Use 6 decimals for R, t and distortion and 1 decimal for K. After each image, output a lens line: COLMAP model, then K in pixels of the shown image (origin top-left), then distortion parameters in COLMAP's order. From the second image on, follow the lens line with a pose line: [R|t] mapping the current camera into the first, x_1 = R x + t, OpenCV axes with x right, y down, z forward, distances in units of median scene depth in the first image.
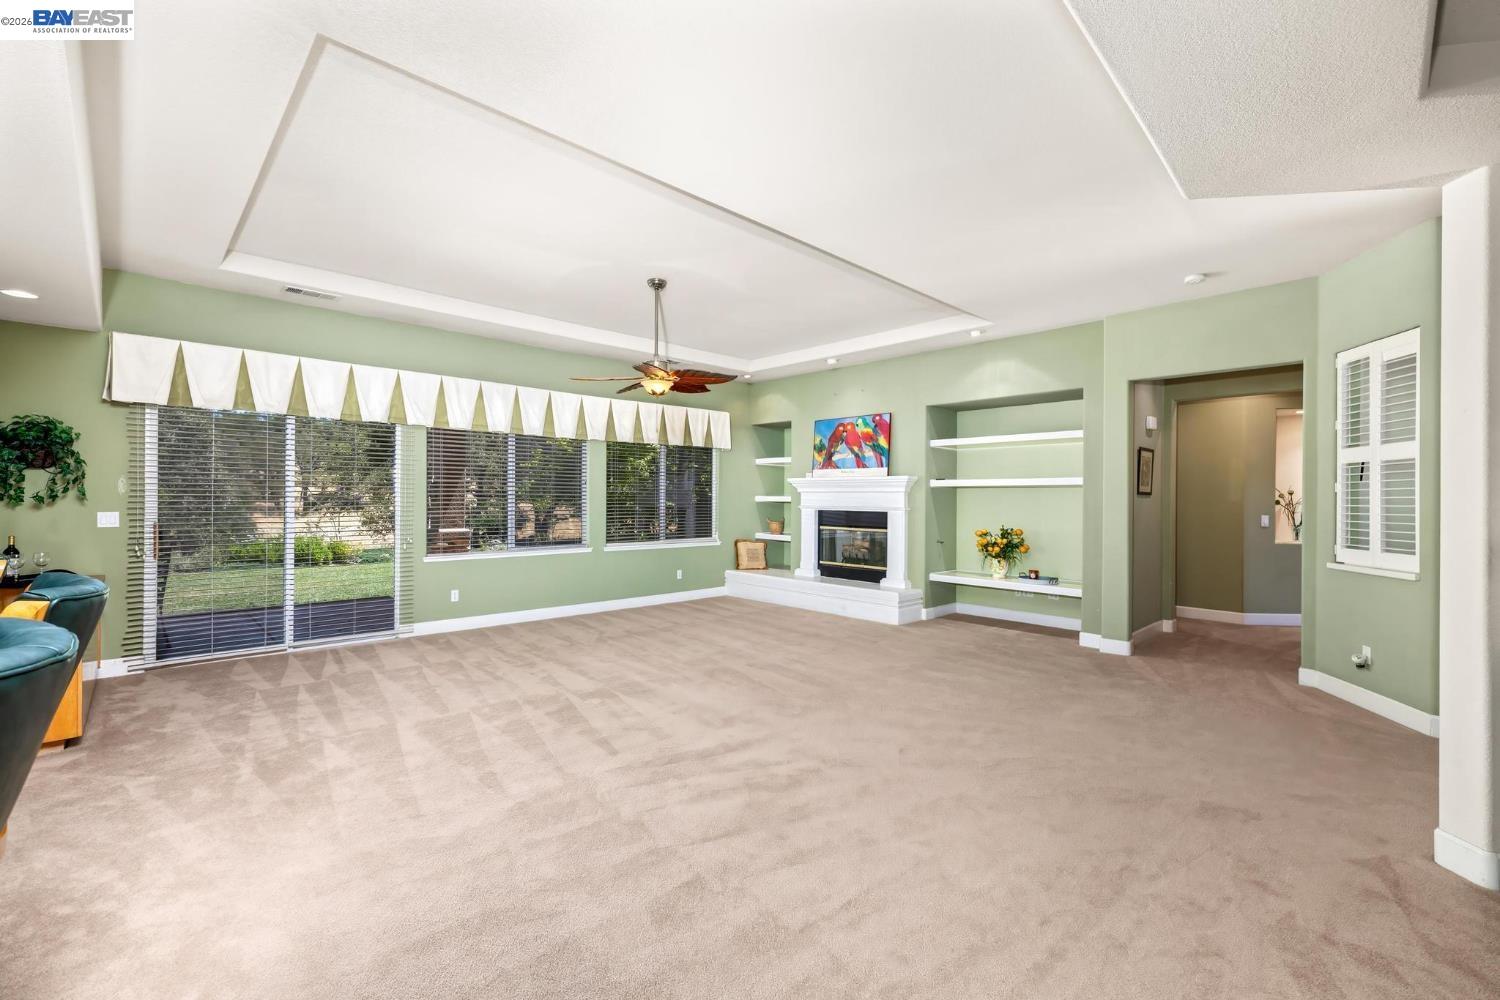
lens RADIAL K [[656.9, 0, 750.0], [0, 656.9, 500.0], [0, 0, 1]] dist [0.001409, 0.000110]
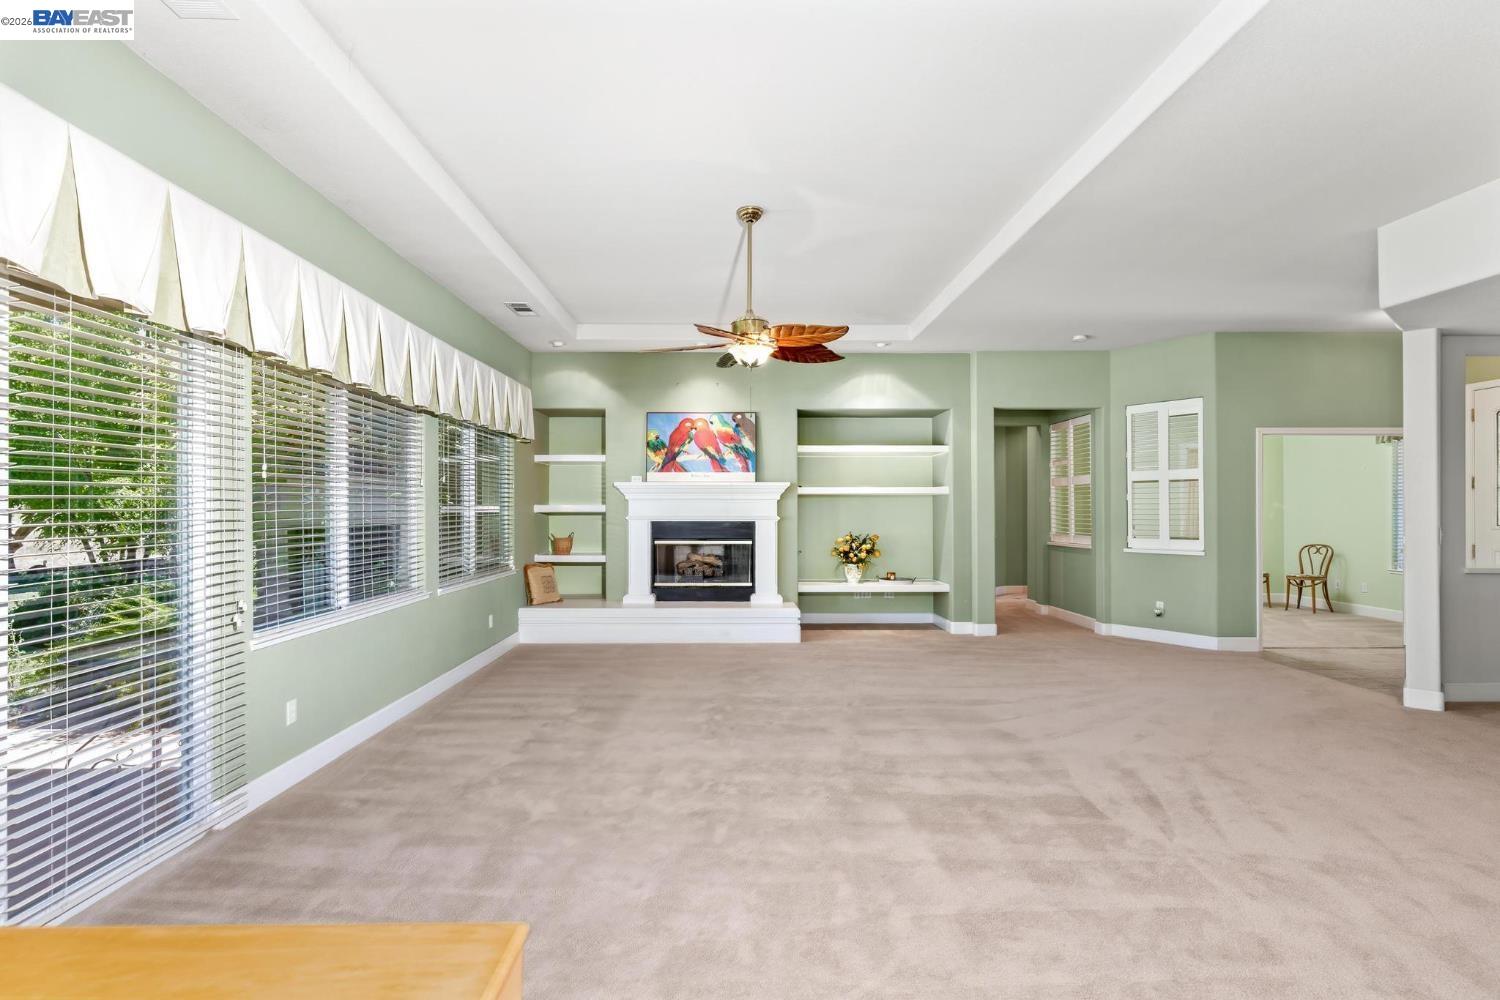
lens RADIAL K [[721.7, 0, 750.0], [0, 721.7, 500.0], [0, 0, 1]] dist [-0.000600, -0.000374]
pose [[0.670525, -0.000417, 0.741886, -0.523964], [0.008327, 0.999941, -0.006965, -0.004307], [-0.741840, 0.010848, 0.670489, 0.328903]]
